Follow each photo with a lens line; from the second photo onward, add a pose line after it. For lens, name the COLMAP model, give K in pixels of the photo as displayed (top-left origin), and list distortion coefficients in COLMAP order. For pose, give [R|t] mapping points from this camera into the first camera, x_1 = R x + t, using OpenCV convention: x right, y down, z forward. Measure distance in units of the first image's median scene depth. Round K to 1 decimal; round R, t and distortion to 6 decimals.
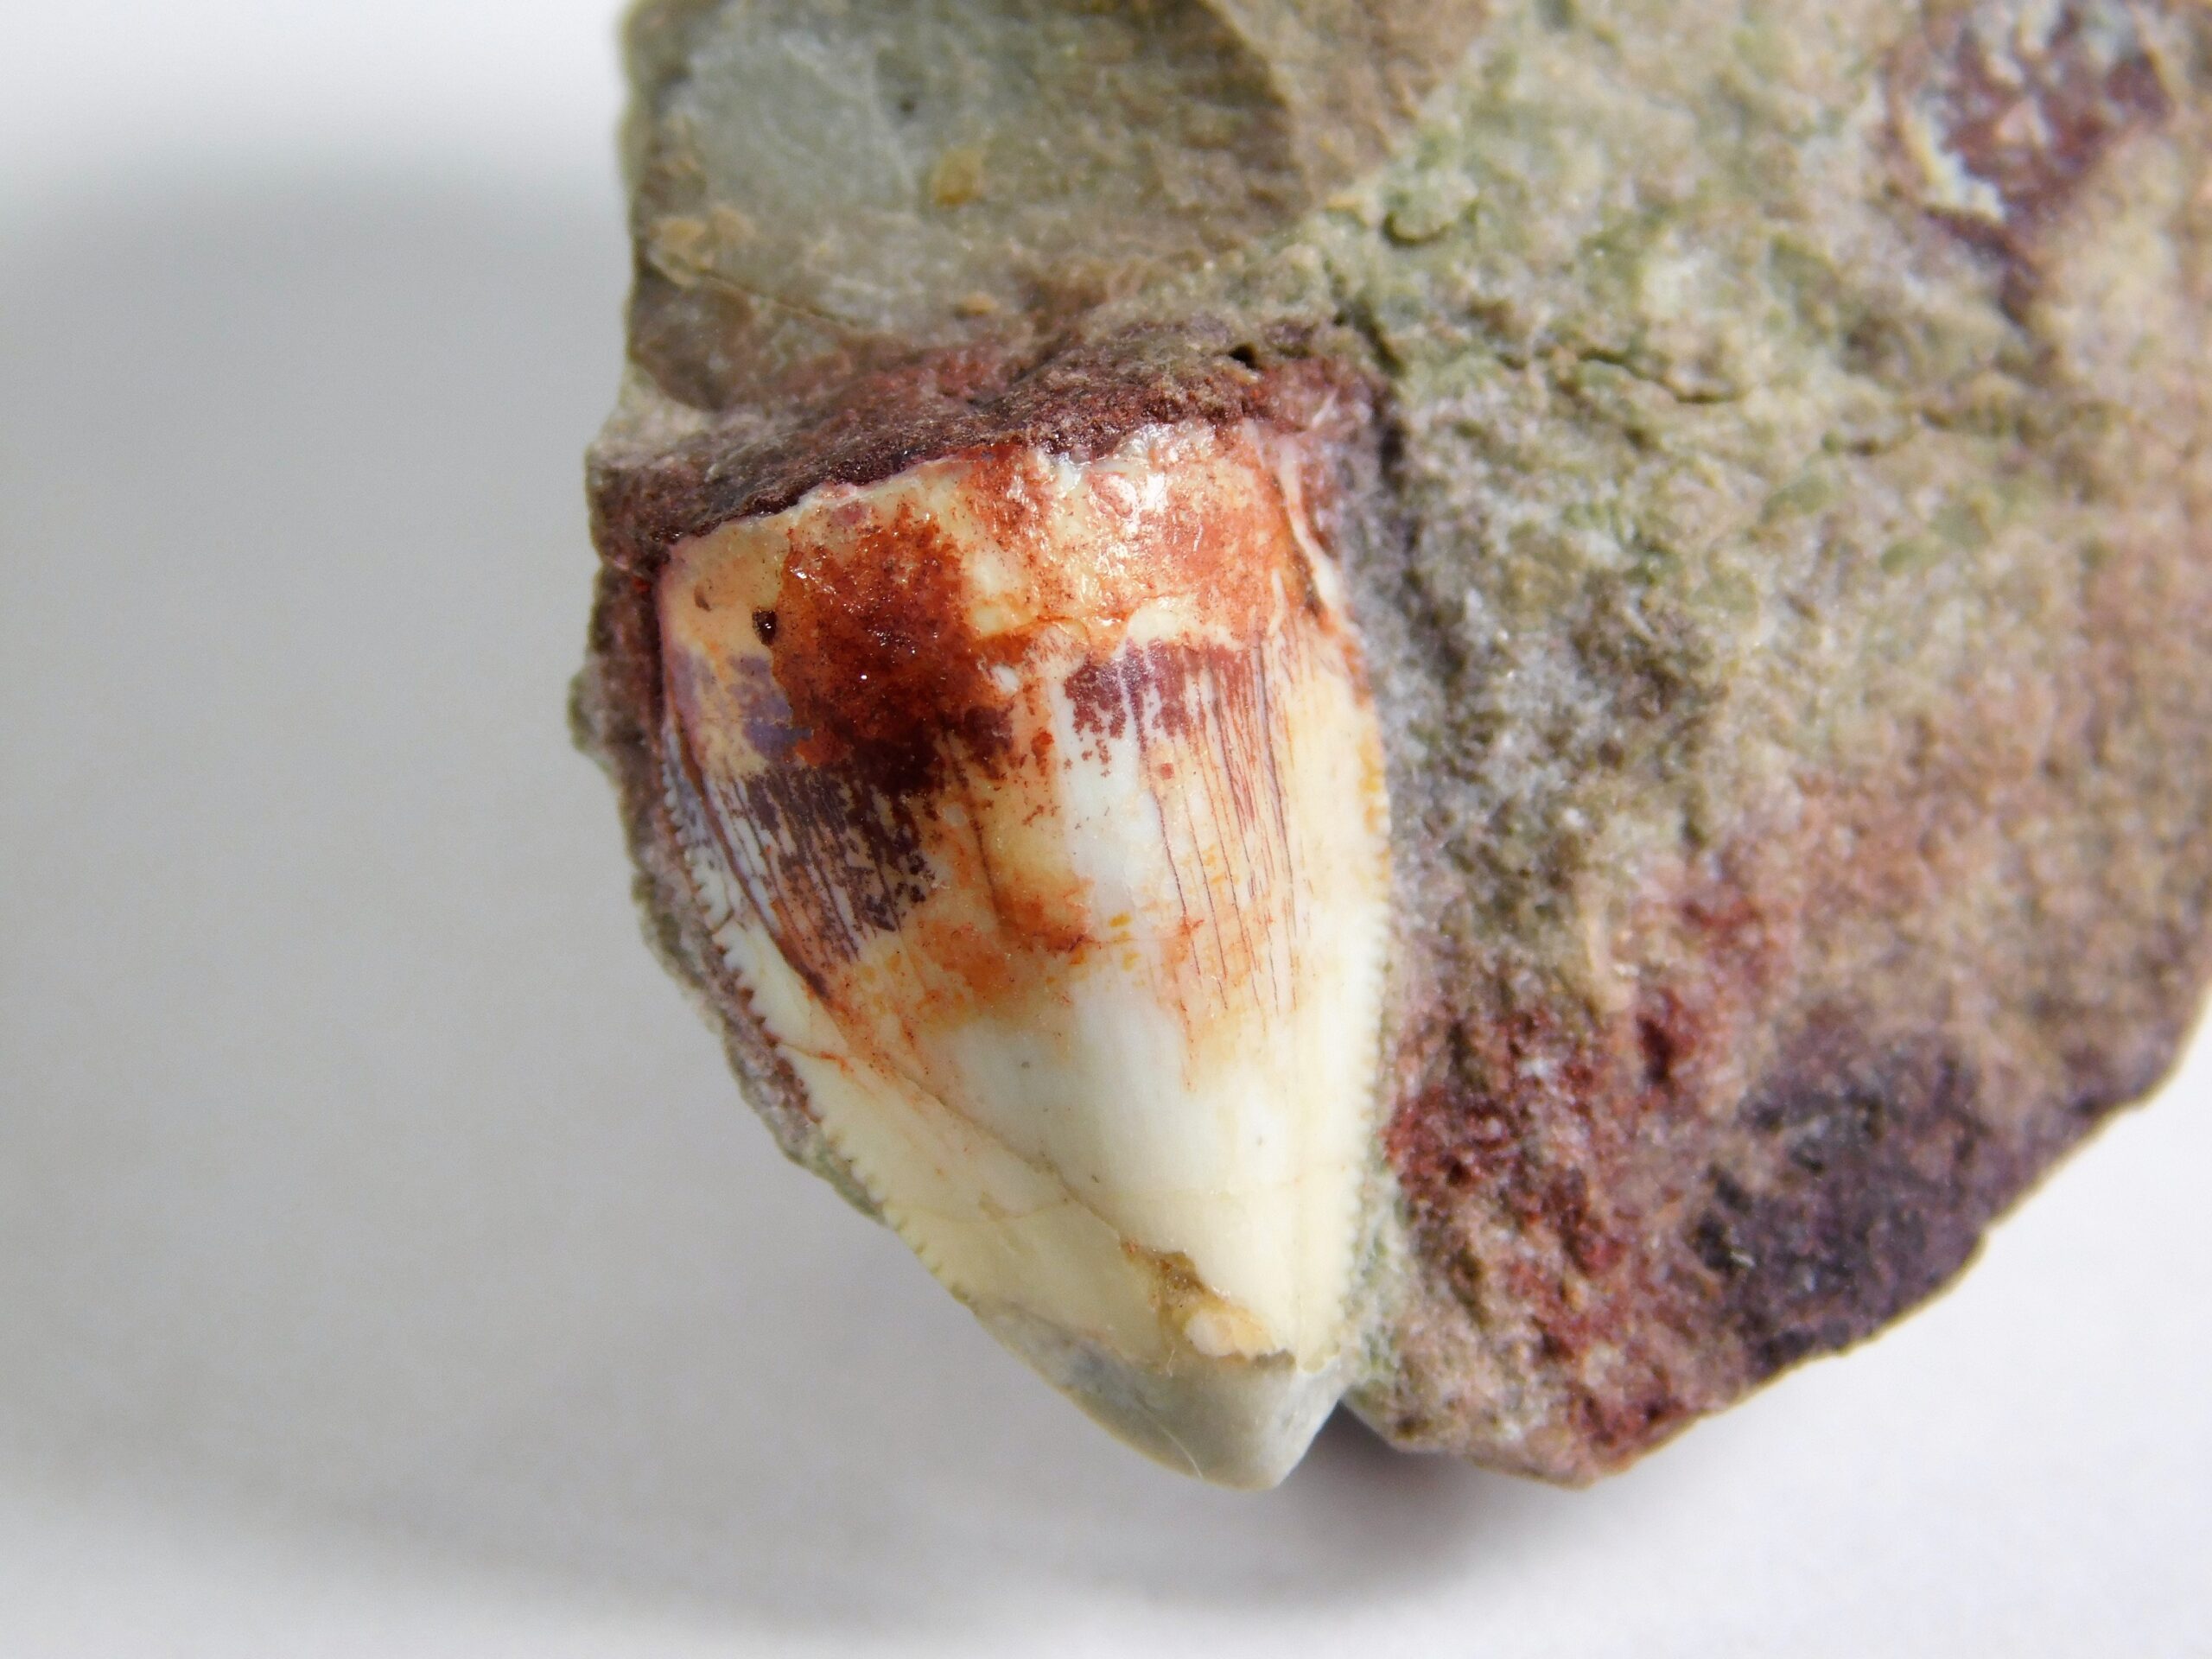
lens RADIAL K [[11452.2, 0, 1106.0], [0, 11452.2, 829.5], [0, 0, 1]] dist [0.468673, 10.909833]
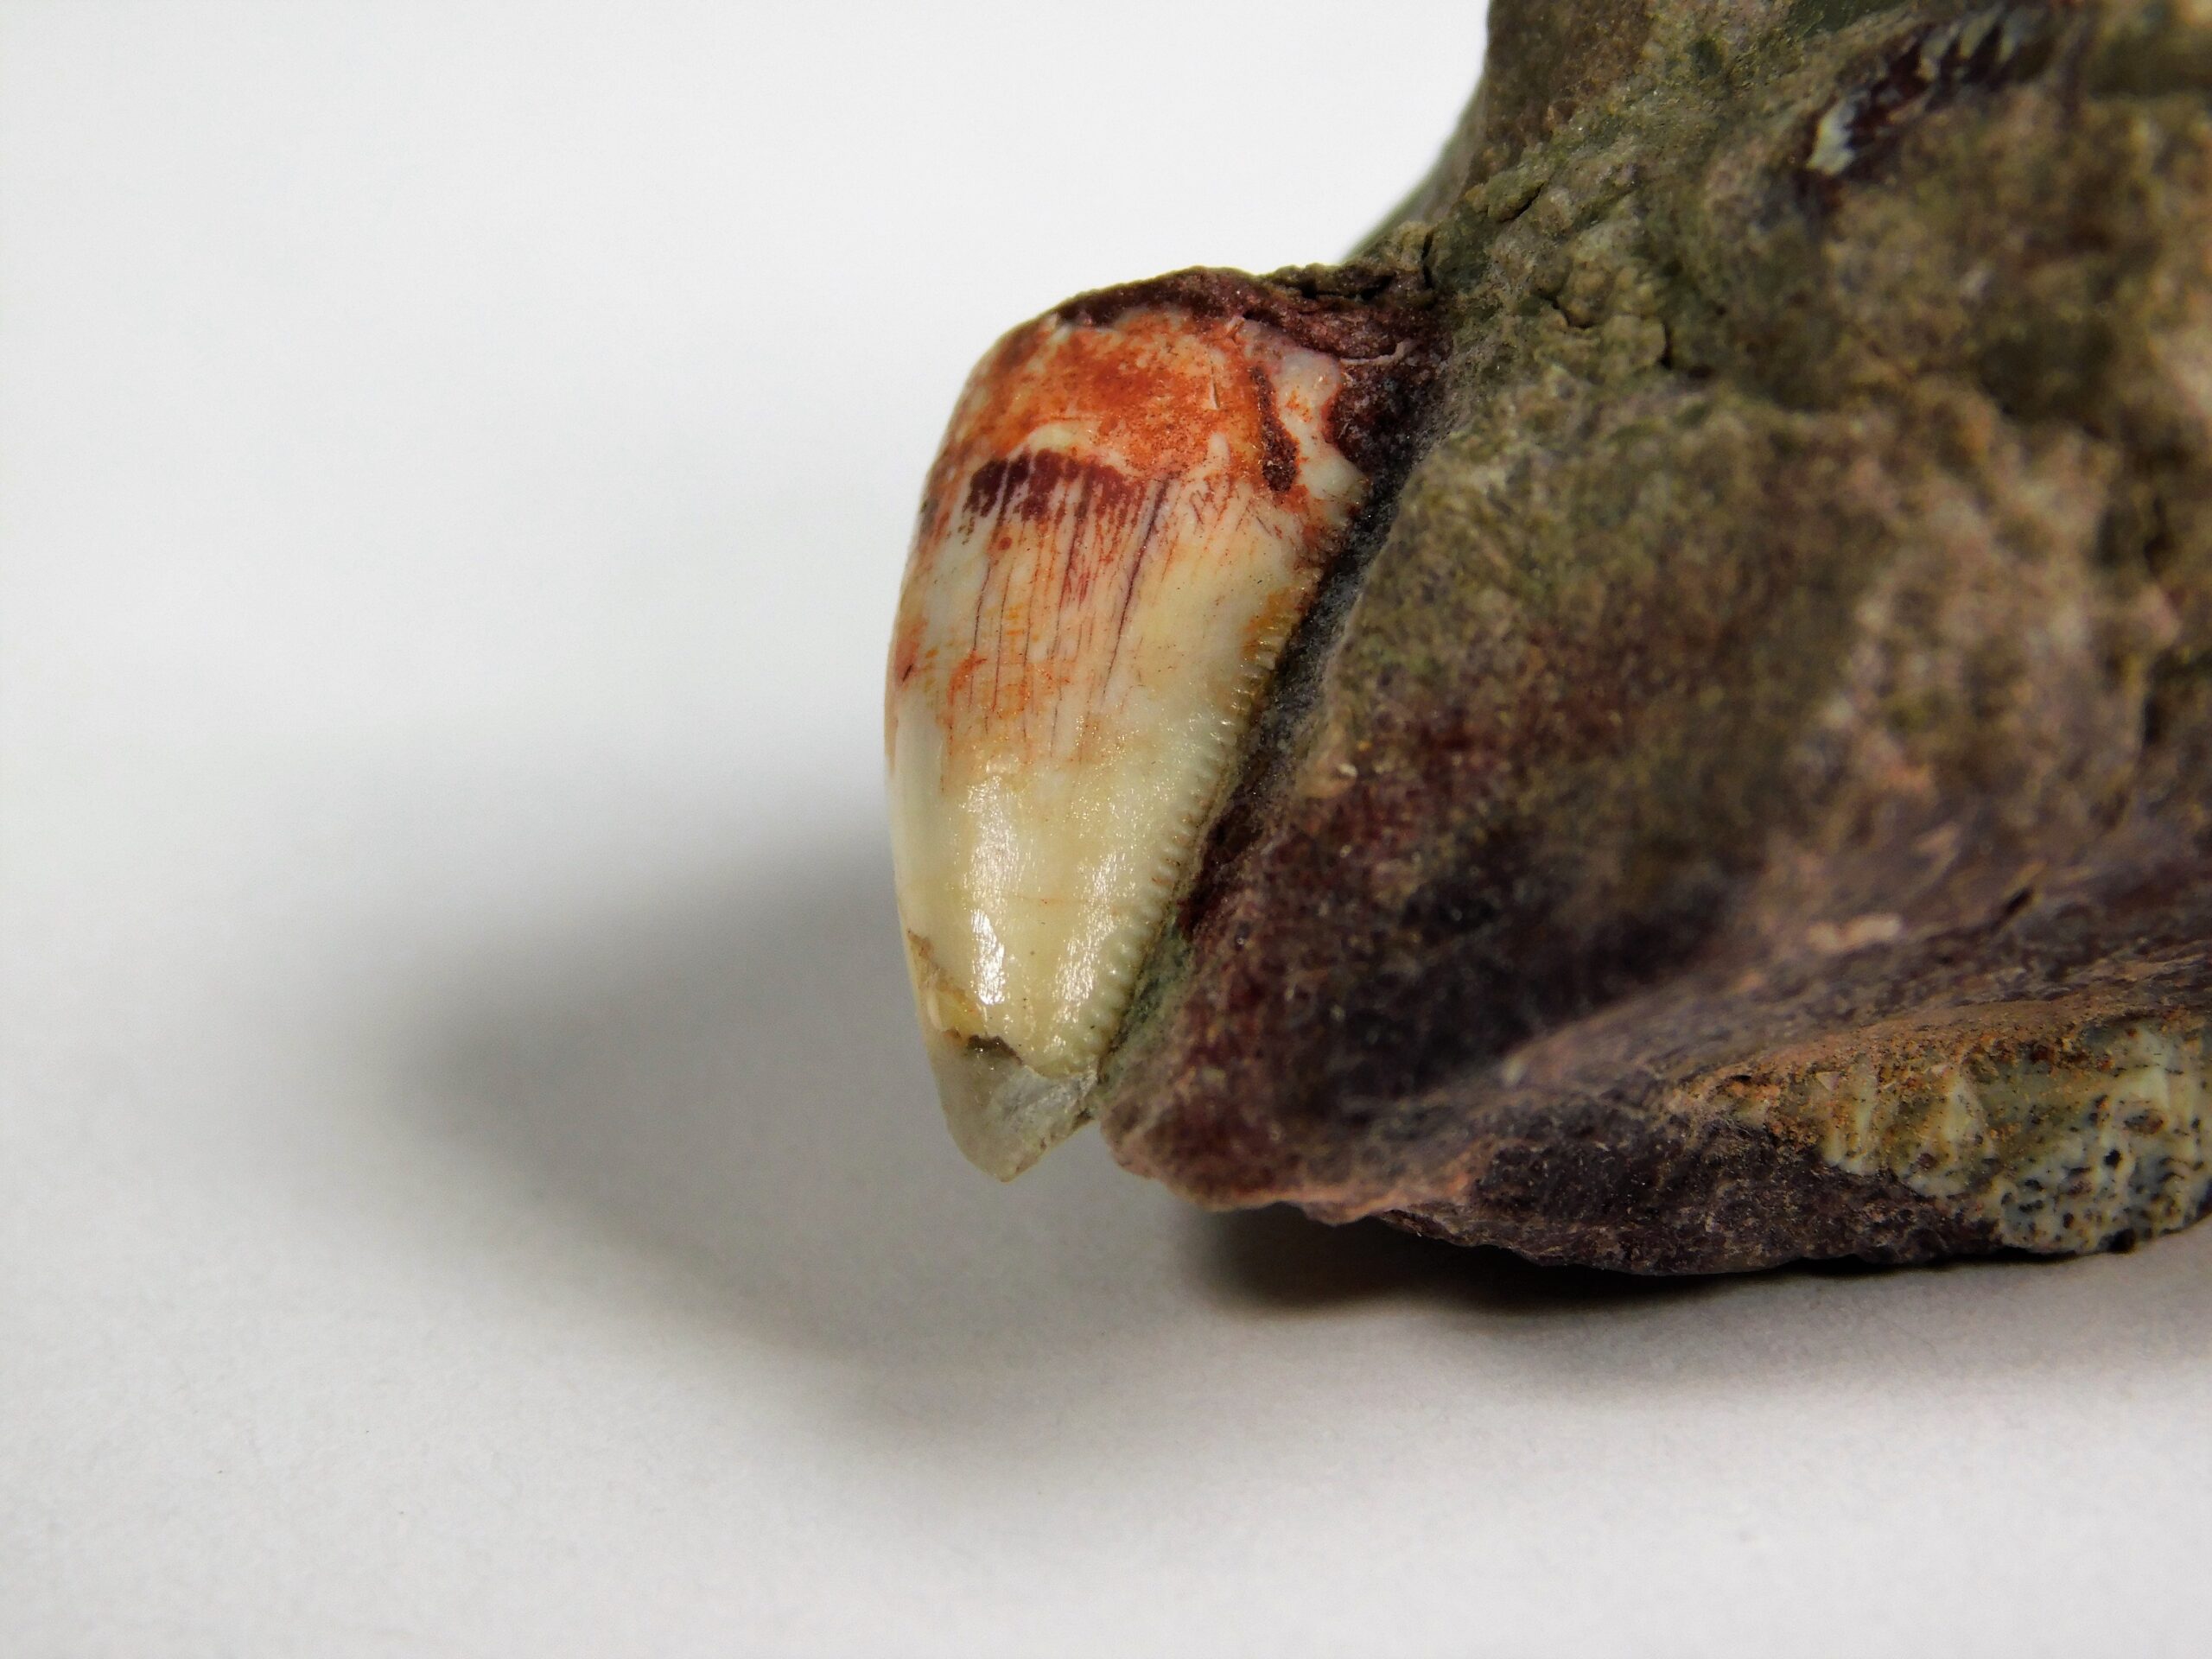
lens RADIAL K [[11452.2, 0, 1106.0], [0, 11452.2, 829.5], [0, 0, 1]] dist [0.468673, 10.909833]
pose [[0.336347, -0.105563, -0.935803, 1.099935], [-0.338318, 0.913816, -0.224681, 0.280952], [0.878869, 0.392170, 0.271645, 0.675939]]
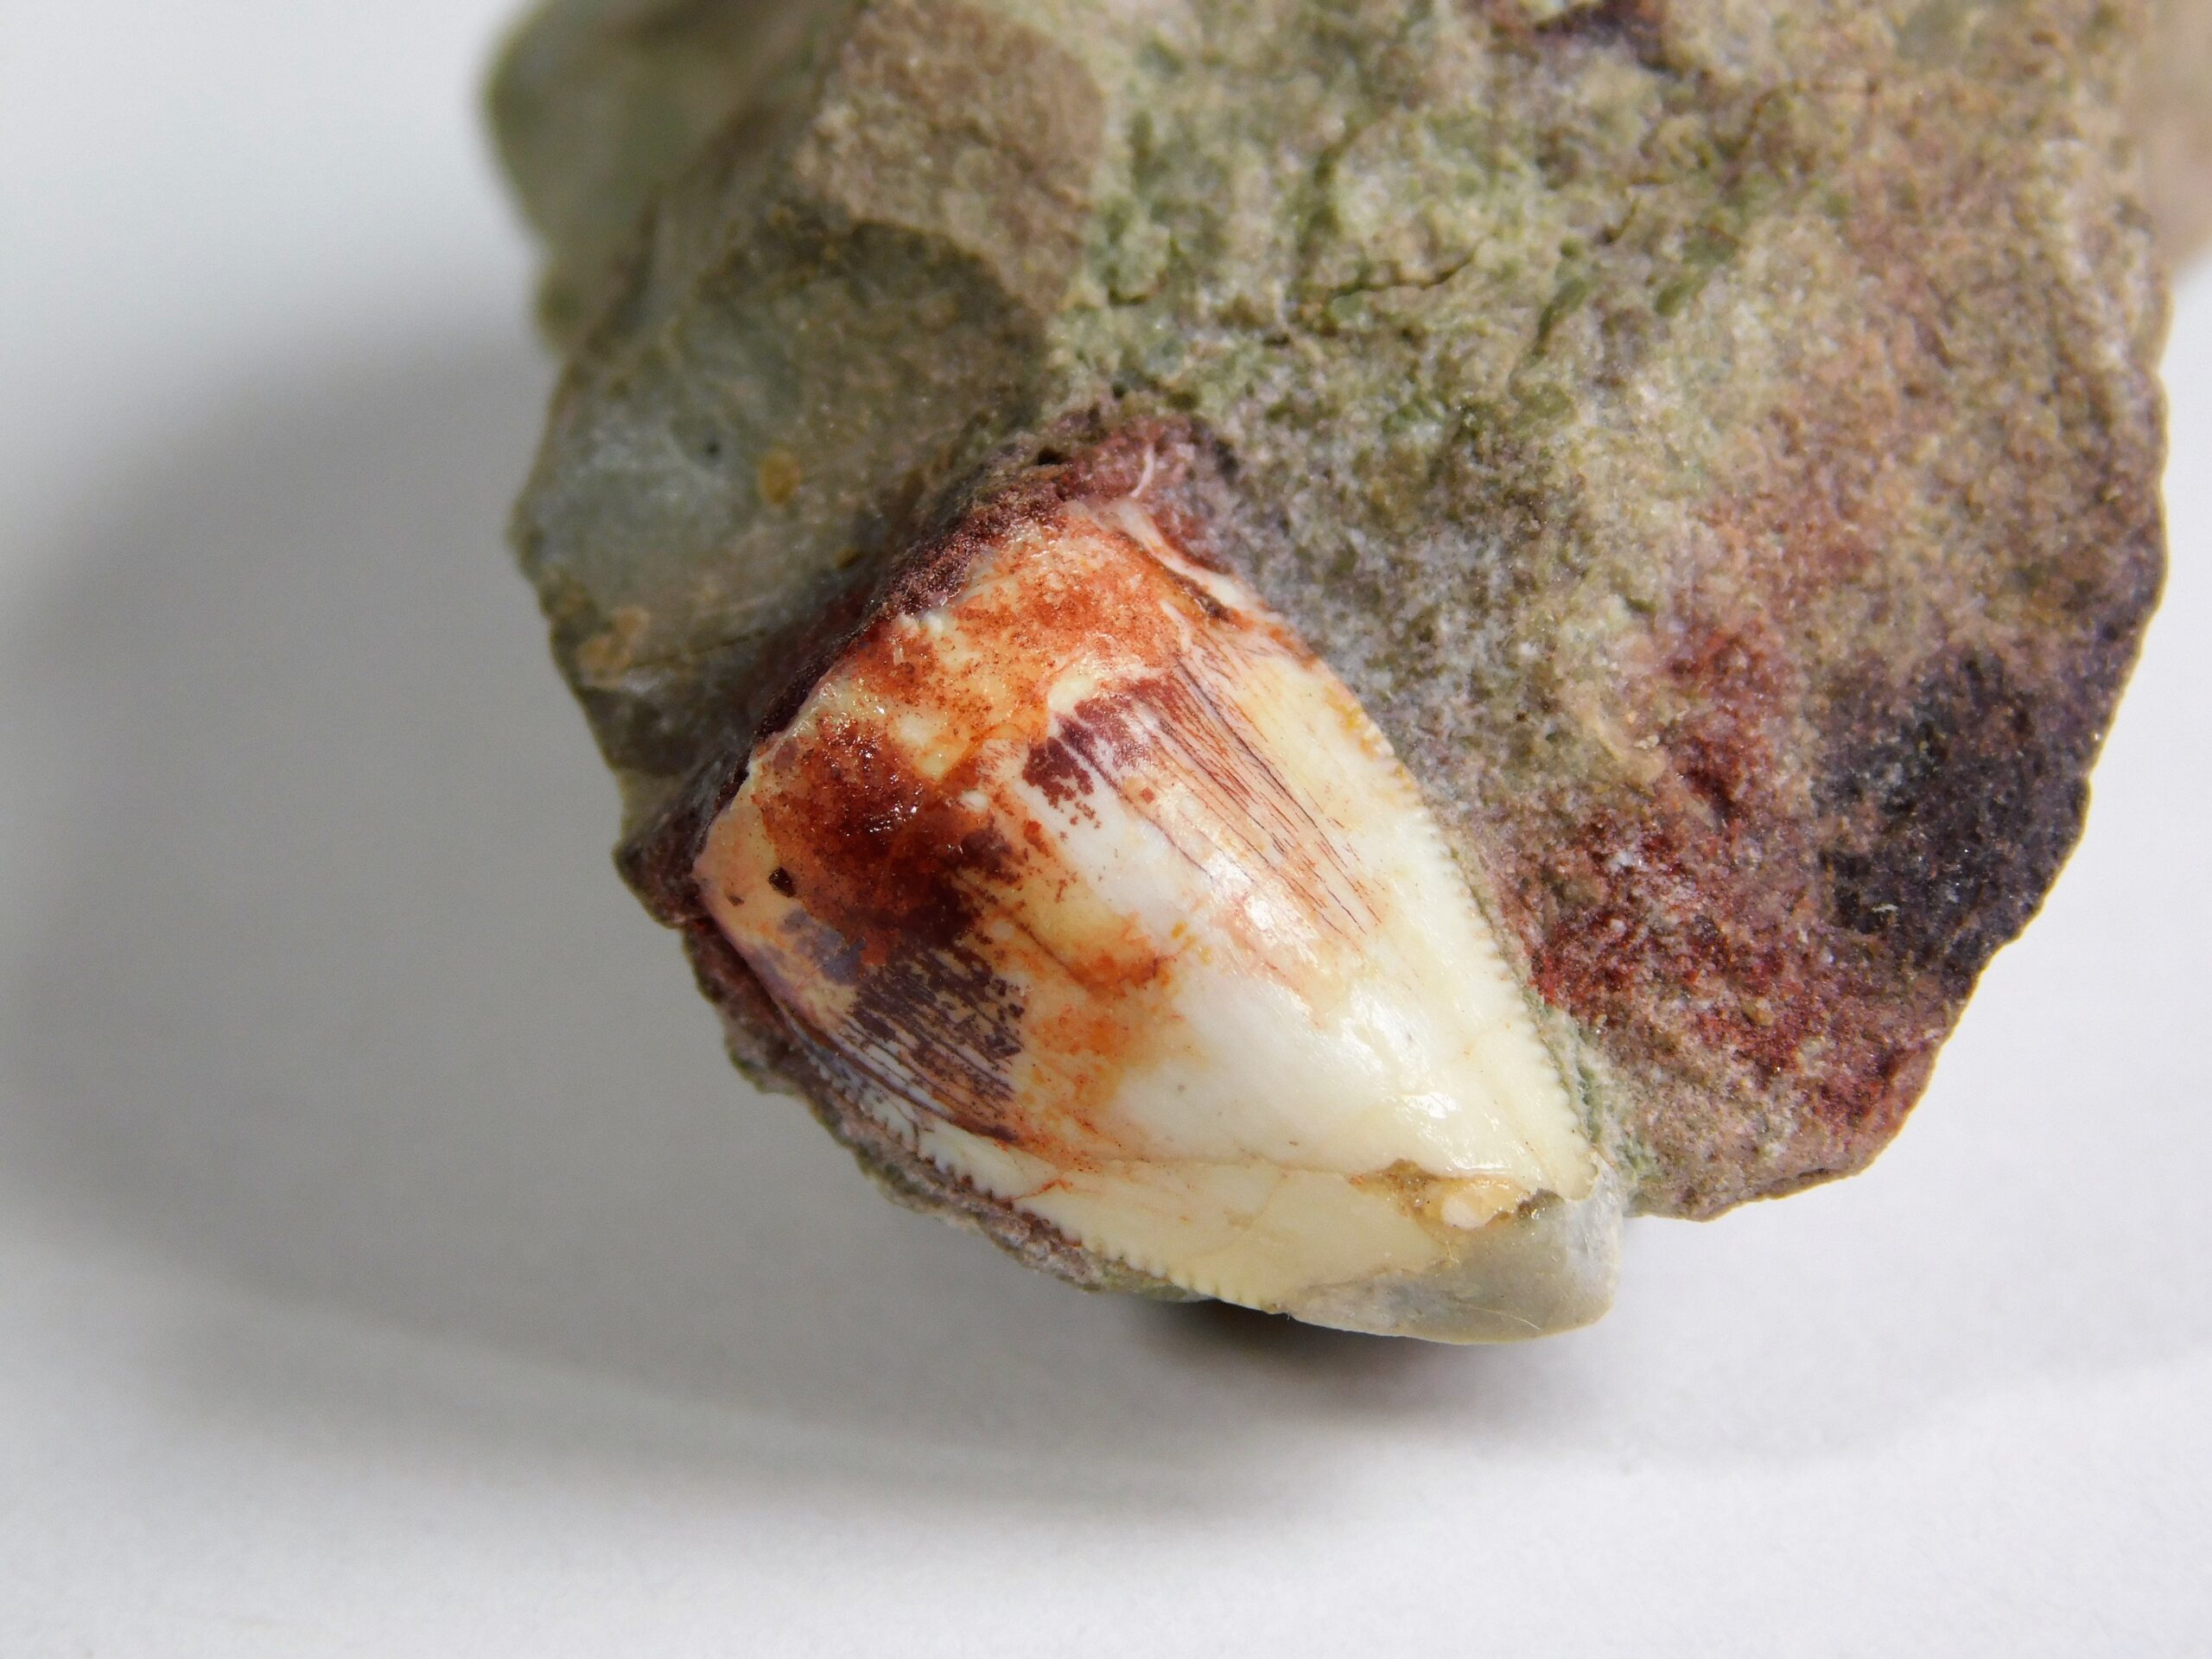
lens RADIAL K [[11452.2, 0, 1106.0], [0, 11452.2, 829.5], [0, 0, 1]] dist [0.468673, 10.909833]
pose [[0.833968, -0.540308, -0.112091, 0.121001], [0.522026, 0.838339, -0.157088, 0.165001], [0.178847, 0.072492, 0.981203, -0.085006]]
